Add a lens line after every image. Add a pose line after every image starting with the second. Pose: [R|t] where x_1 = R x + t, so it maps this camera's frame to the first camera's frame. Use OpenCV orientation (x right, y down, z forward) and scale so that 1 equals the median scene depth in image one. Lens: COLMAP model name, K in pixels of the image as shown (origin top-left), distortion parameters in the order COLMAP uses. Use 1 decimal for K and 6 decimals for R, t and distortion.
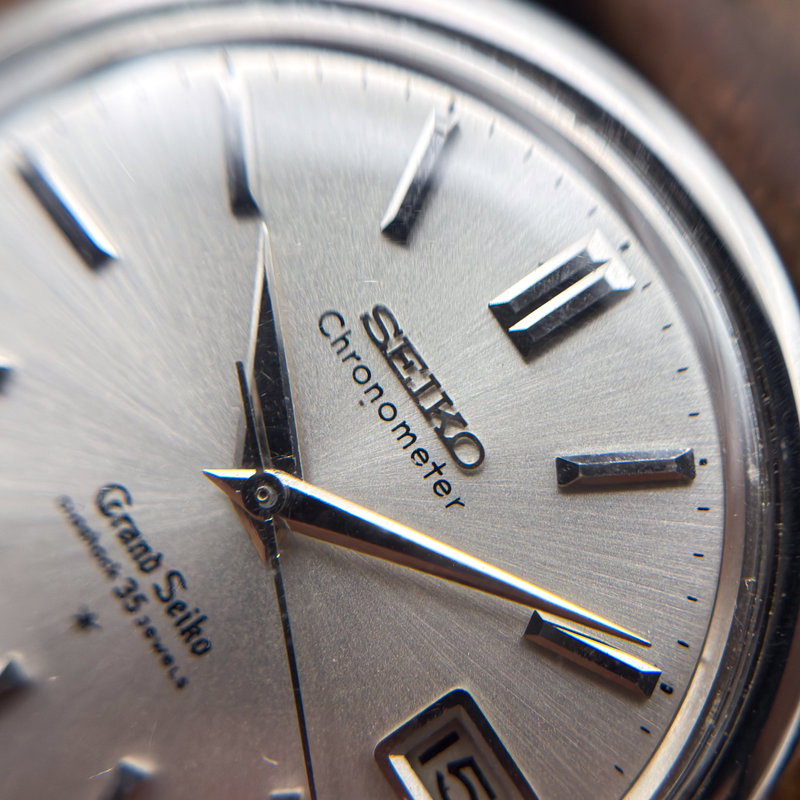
lens RADIAL K [[1540.5, 0, 418.4], [0, 1540.5, 408.5], [0, 0, 1]] dist [0.647380, 0.013695]
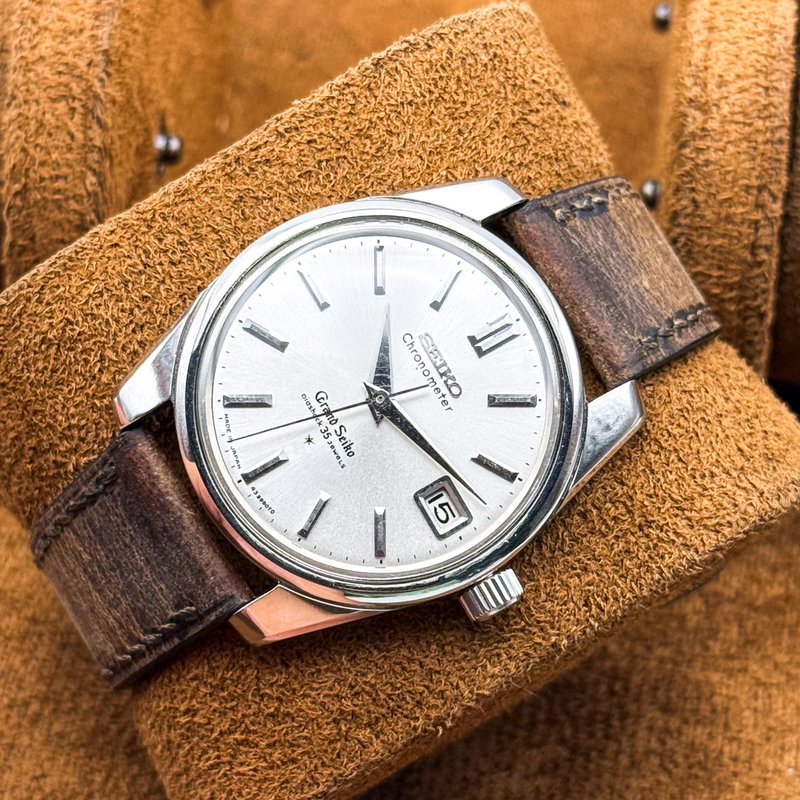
lens RADIAL K [[1736.7, 0, 426.9], [0, 1736.7, 412.9], [0, 0, 1]] dist [0.594239, -0.012984]
pose [[0.993124, 0.083929, 0.081614, -0.257462], [-0.077576, 0.993920, -0.078133, 0.304444], [-0.087675, 0.071264, 0.993597, -1.965221]]
